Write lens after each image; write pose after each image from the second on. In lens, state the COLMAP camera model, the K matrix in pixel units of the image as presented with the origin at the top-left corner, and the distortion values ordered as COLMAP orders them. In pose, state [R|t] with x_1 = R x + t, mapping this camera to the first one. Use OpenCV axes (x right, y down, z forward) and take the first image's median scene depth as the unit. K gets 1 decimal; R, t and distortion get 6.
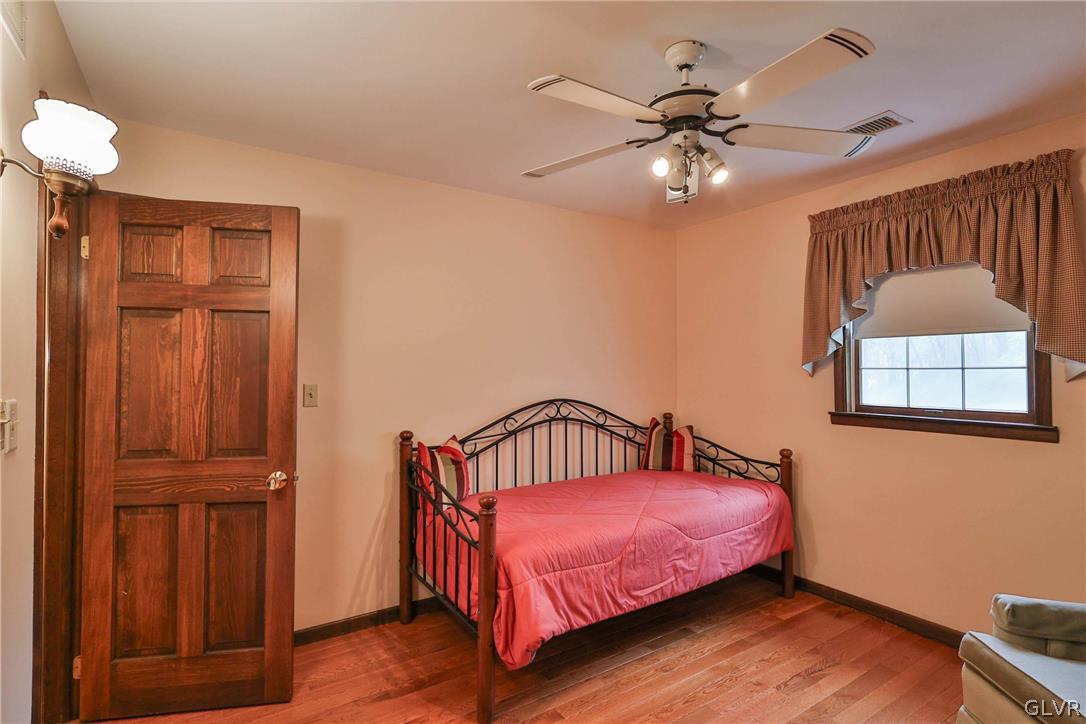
lens RADIAL K [[533.6, 0, 543.5], [0, 533.6, 364.3], [0, 0, 1]] dist [-0.001115, 0.000576]
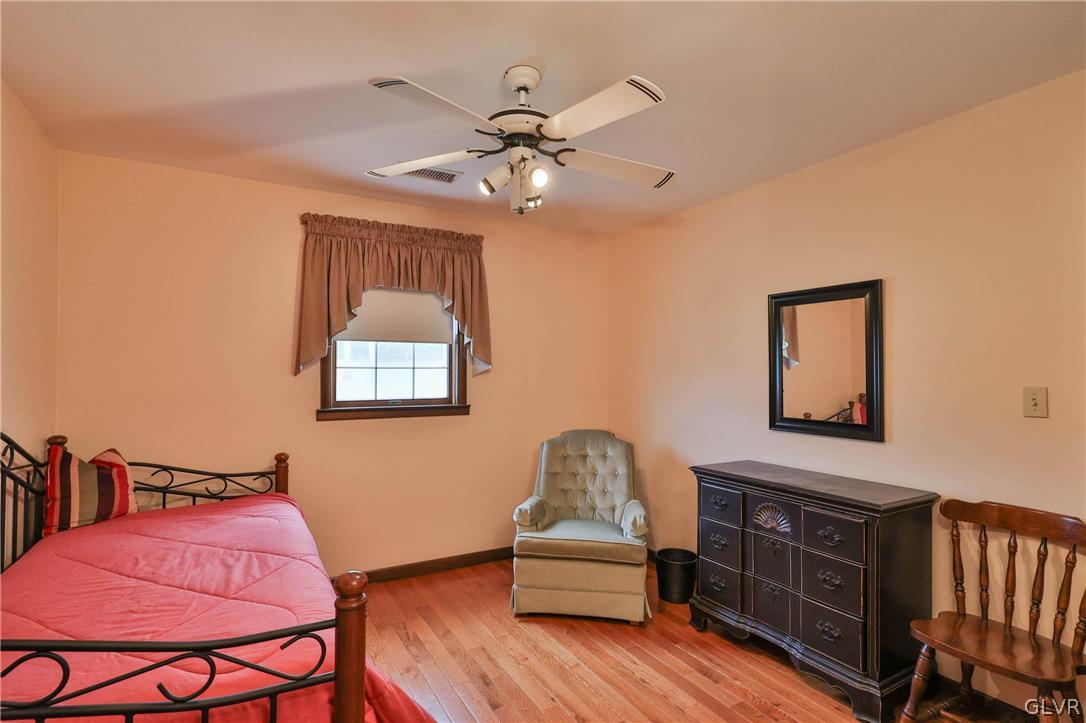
lens RADIAL K [[533.6, 0, 541.6], [0, 533.6, 364.5], [0, 0, 1]] dist [-0.001115, 0.000576]
pose [[0.060944, 0.014195, 0.998040, -0.506748], [-0.013484, 0.999819, -0.013397, 0.011584], [-0.998050, -0.012641, 0.061125, 0.552269]]
